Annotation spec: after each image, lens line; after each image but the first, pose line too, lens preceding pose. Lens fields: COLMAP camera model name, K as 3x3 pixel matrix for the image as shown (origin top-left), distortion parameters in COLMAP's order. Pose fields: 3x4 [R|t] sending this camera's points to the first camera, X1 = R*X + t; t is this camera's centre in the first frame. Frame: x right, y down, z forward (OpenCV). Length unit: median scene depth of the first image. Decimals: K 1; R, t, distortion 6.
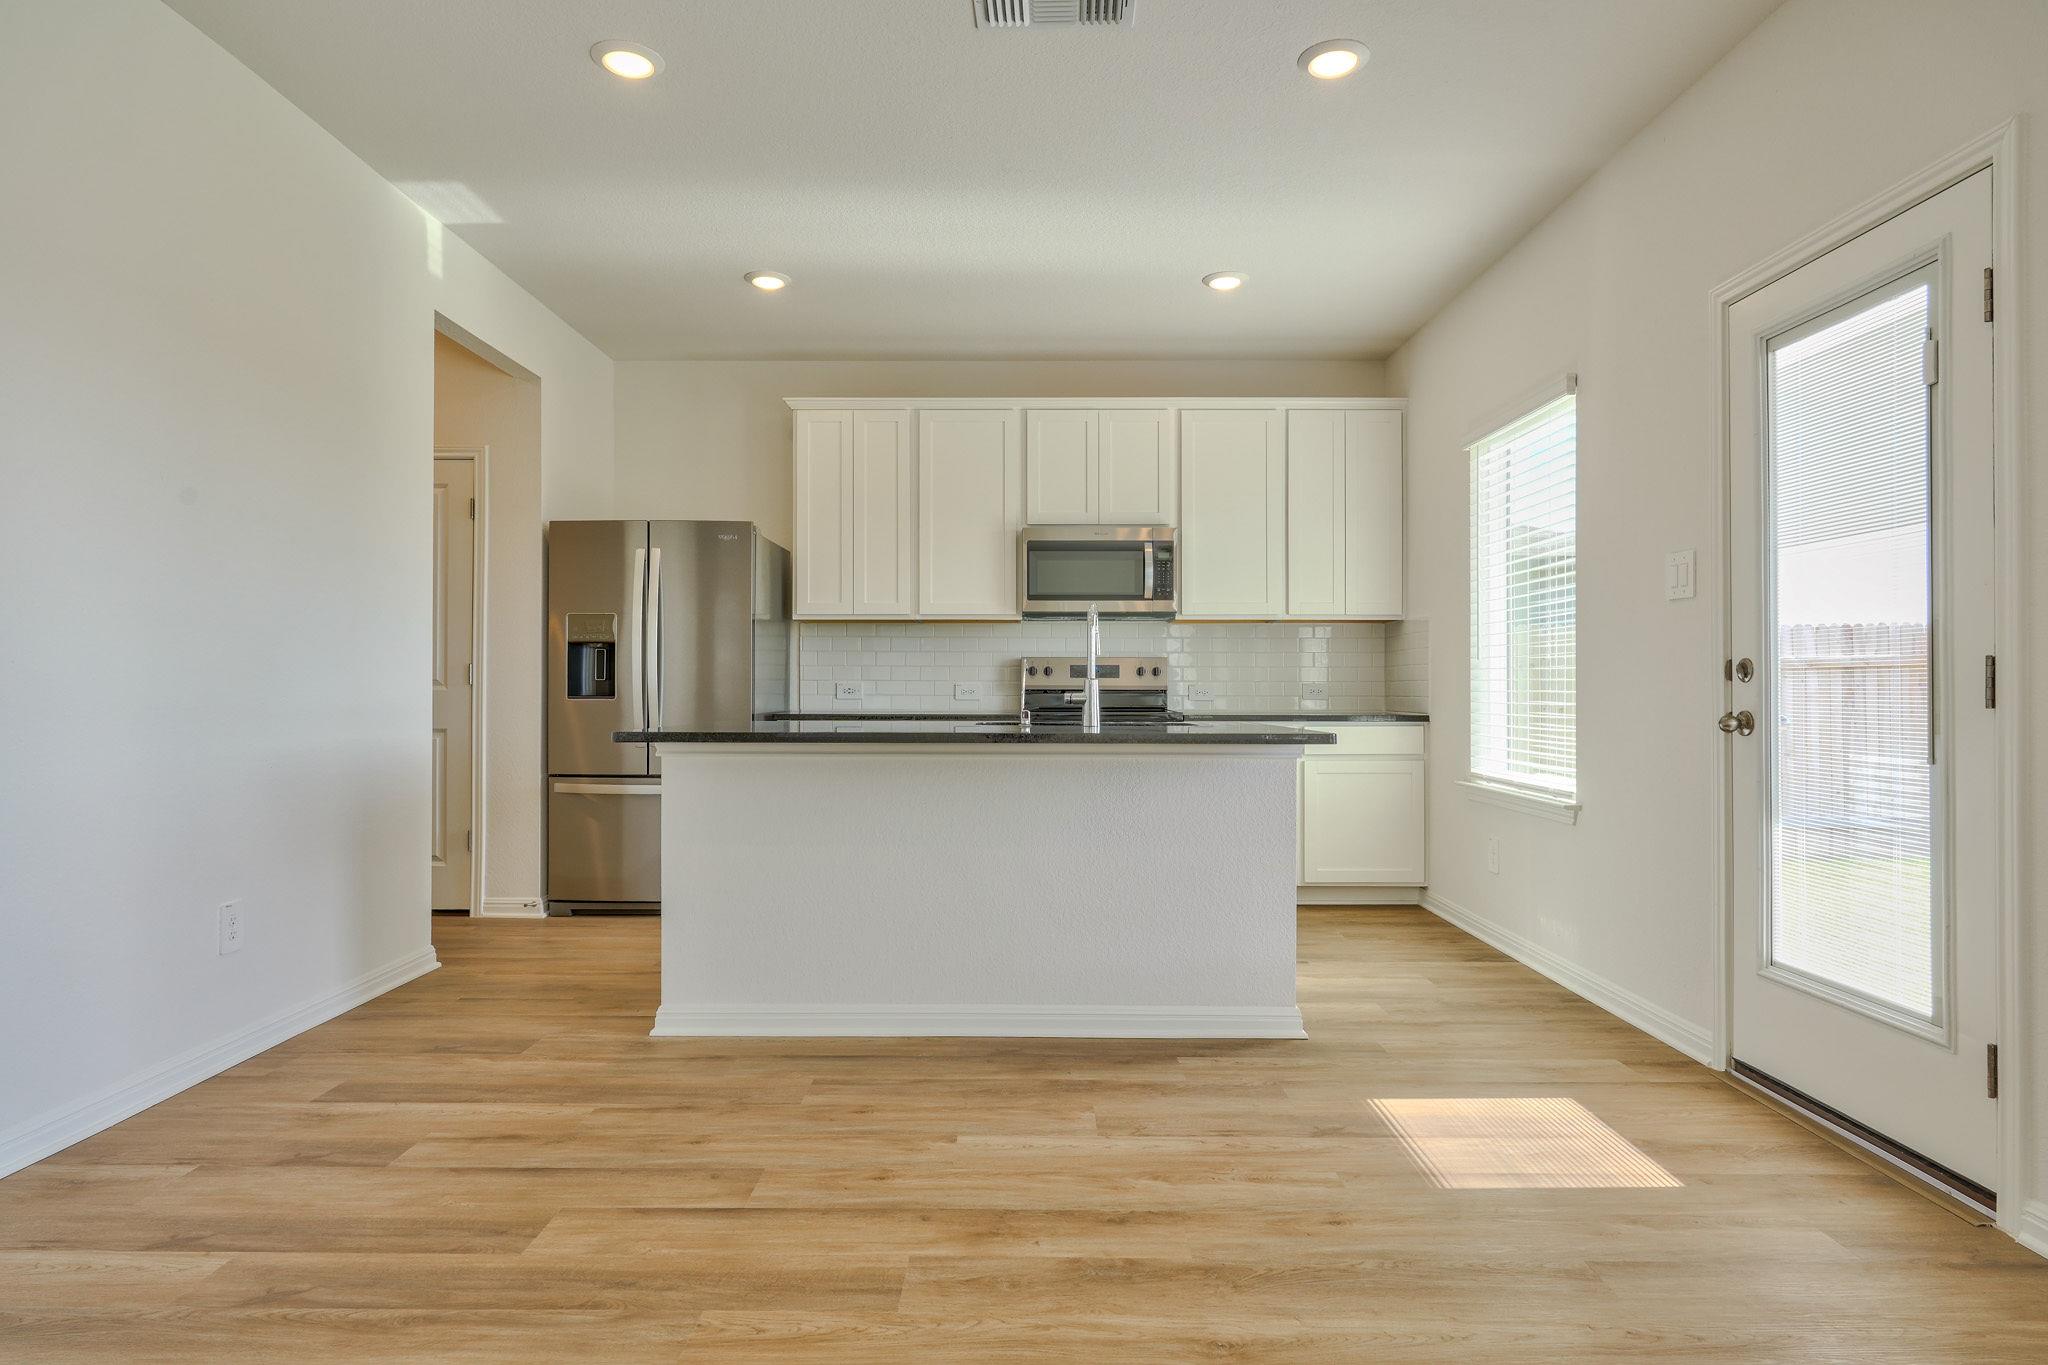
lens RADIAL K [[1126.3, 0, 1002.3], [0, 1126.3, 681.0], [0, 0, 1]] dist [0.004781, -0.001521]
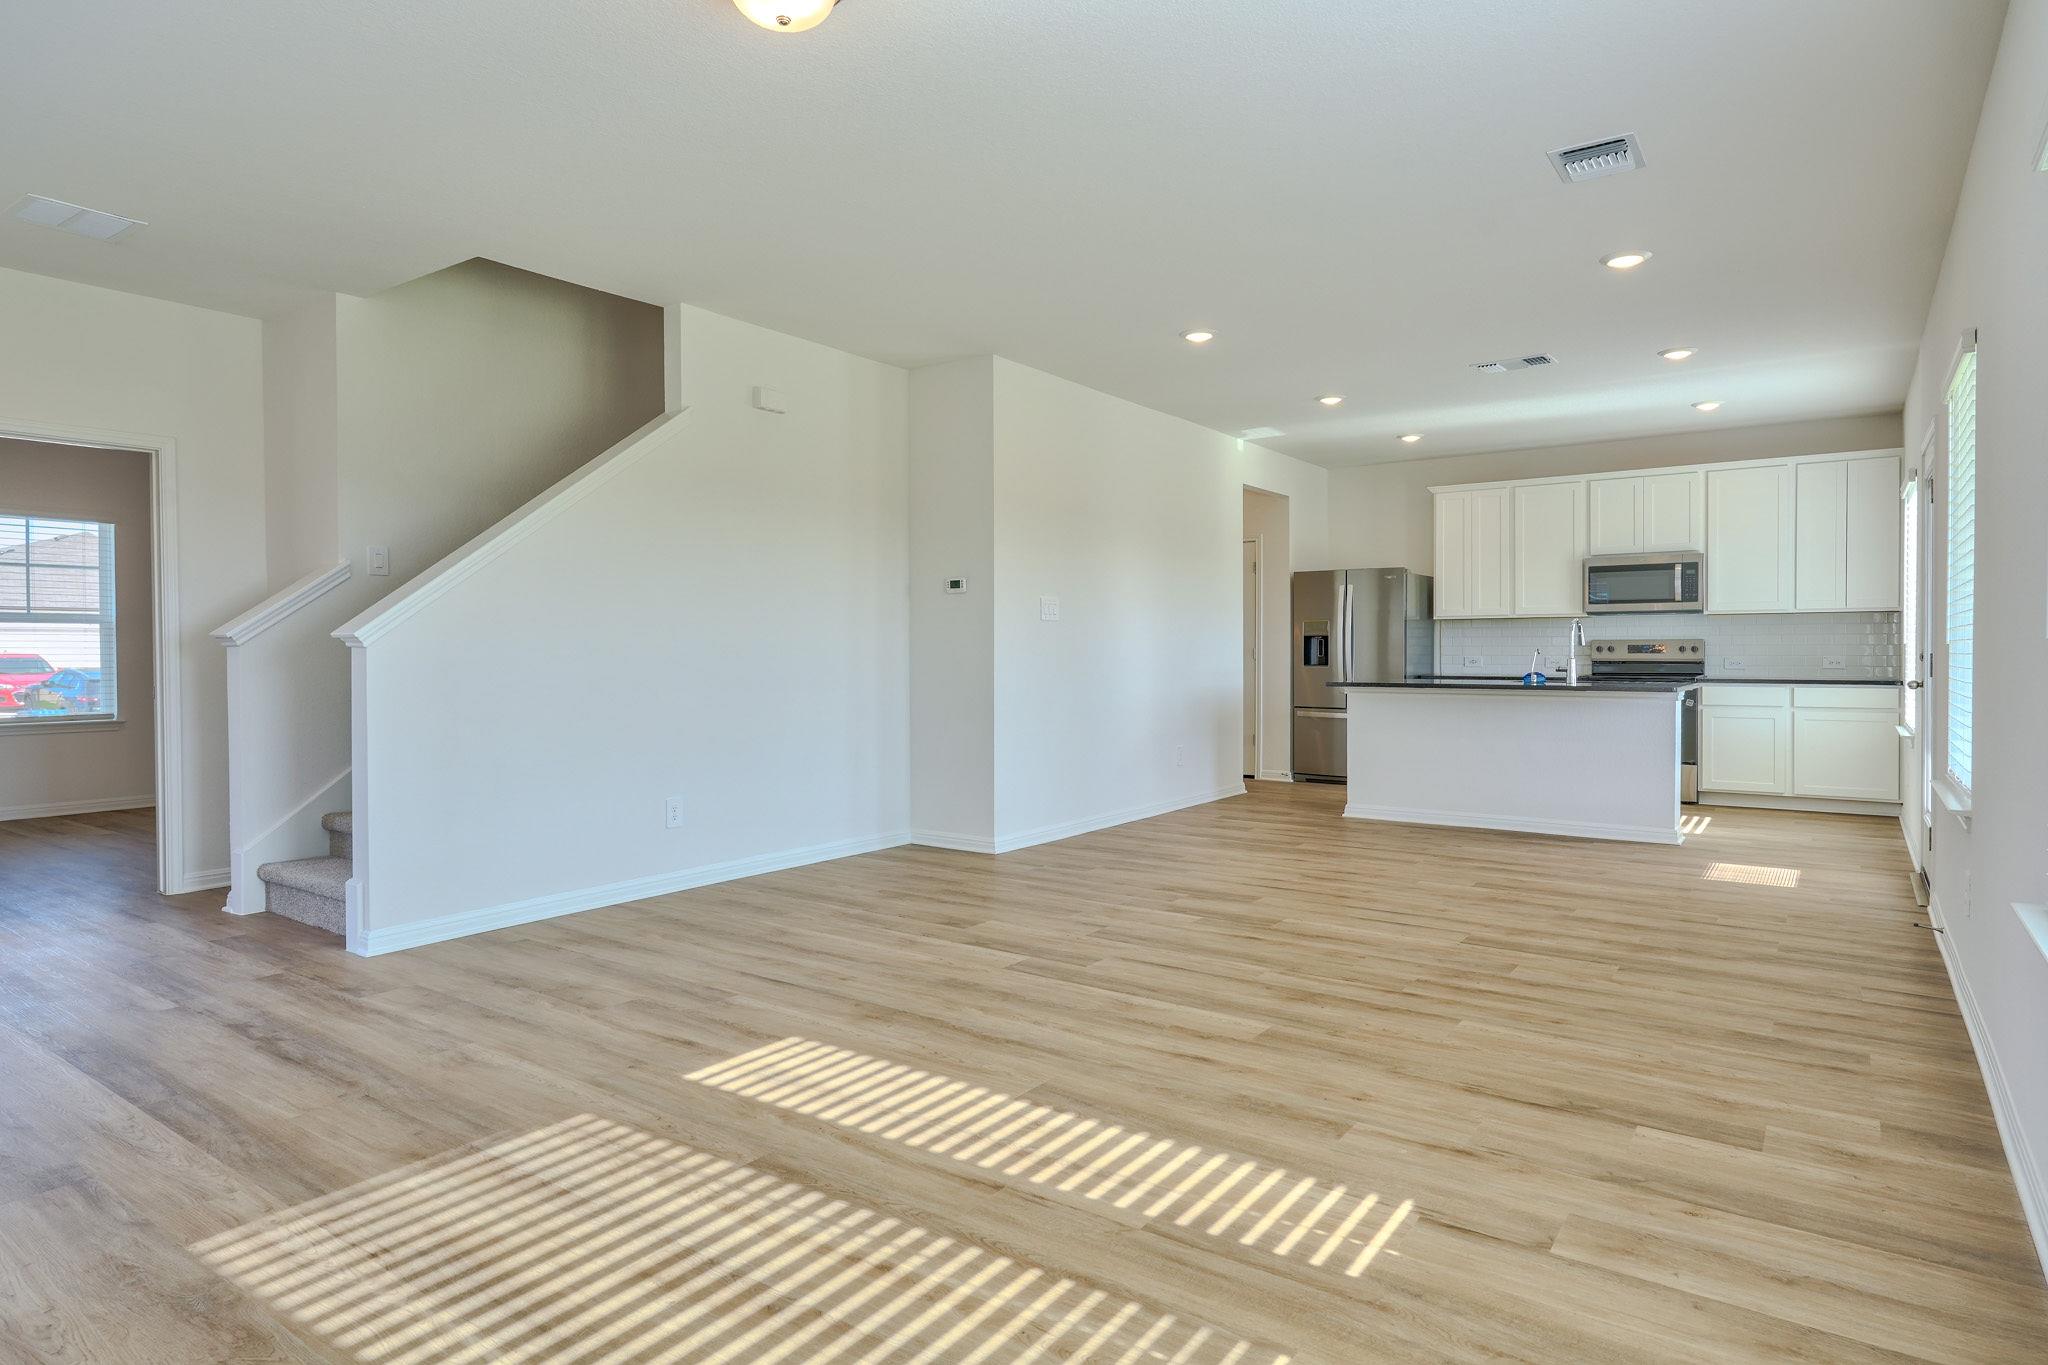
lens RADIAL K [[1126.3, 0, 1004.5], [0, 1126.3, 672.8], [0, 0, 1]] dist [0.004781, -0.001521]
pose [[0.817067, 0.007298, -0.576497, 0.263770], [0.005115, 0.999789, 0.019906, -0.012035], [0.576520, -0.019213, 0.816857, -0.749400]]
